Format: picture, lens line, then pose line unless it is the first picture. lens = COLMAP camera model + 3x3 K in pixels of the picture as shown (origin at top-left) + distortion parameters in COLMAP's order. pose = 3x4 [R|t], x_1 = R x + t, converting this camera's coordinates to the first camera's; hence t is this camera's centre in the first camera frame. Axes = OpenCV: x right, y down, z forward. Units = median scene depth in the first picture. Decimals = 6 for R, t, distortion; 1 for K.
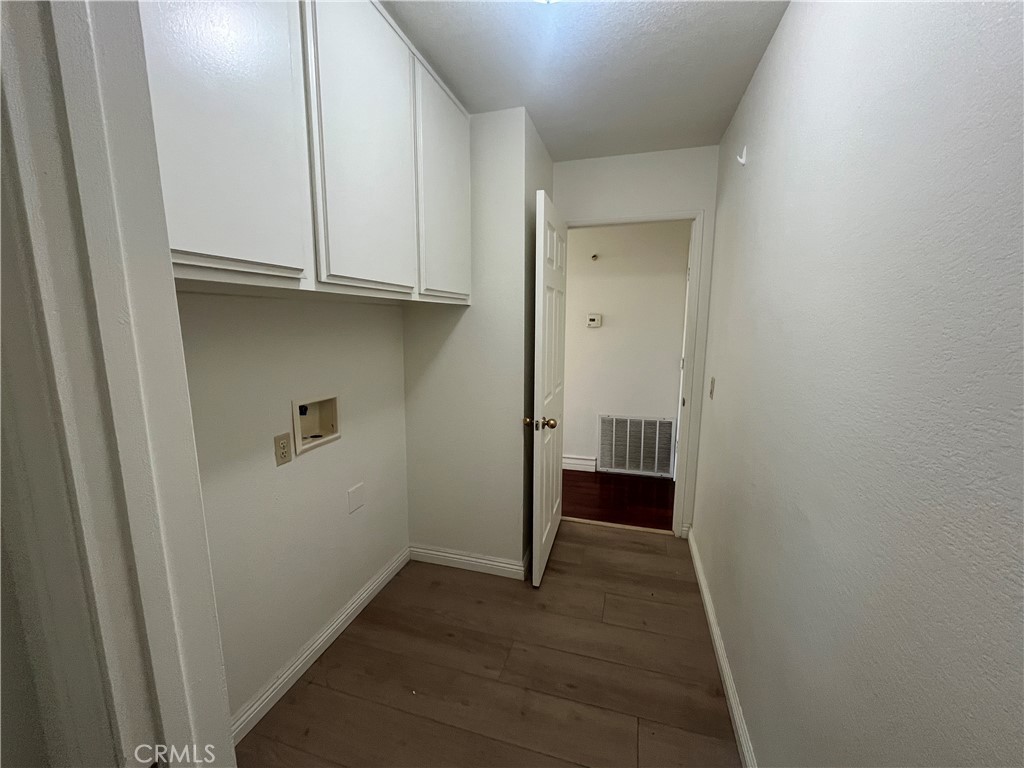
lens RADIAL K [[414.8, 0, 515.9], [0, 414.8, 384.8], [0, 0, 1]] dist [0.008790, 0.000171]
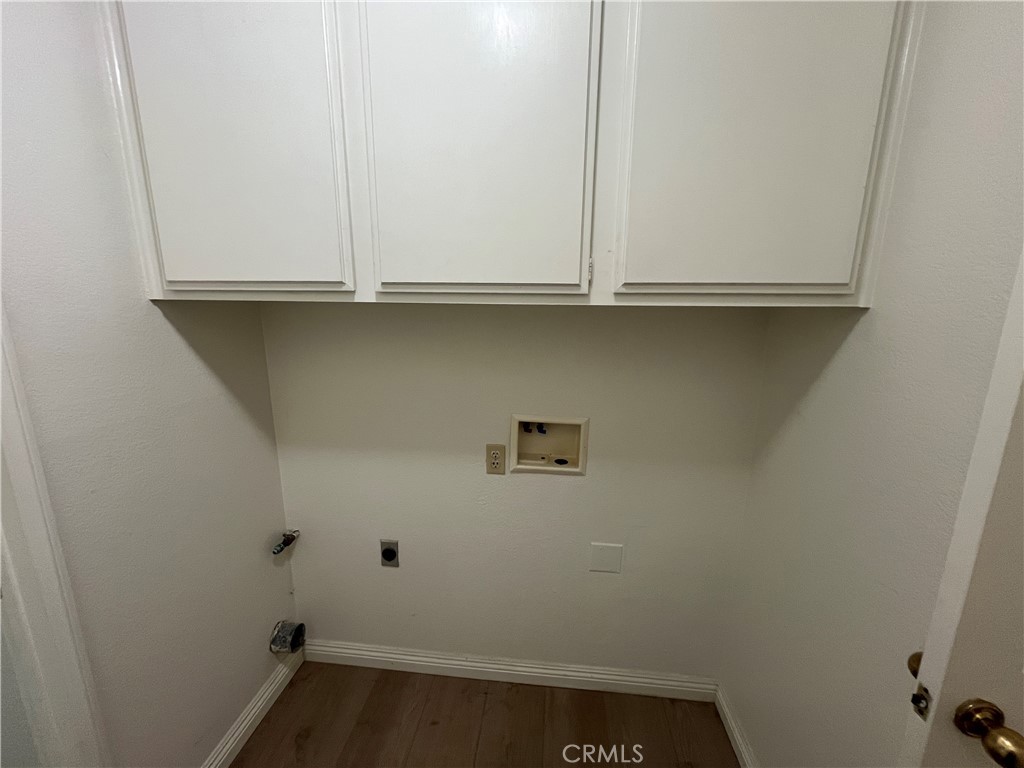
lens RADIAL K [[414.8, 0, 514.0], [0, 414.8, 386.2], [0, 0, 1]] dist [0.008790, 0.000171]
pose [[0.173385, 0.203868, -0.963522, 0.329369], [-0.161585, 0.970971, 0.176367, -0.181013], [0.971508, 0.125111, 0.201293, 0.800051]]
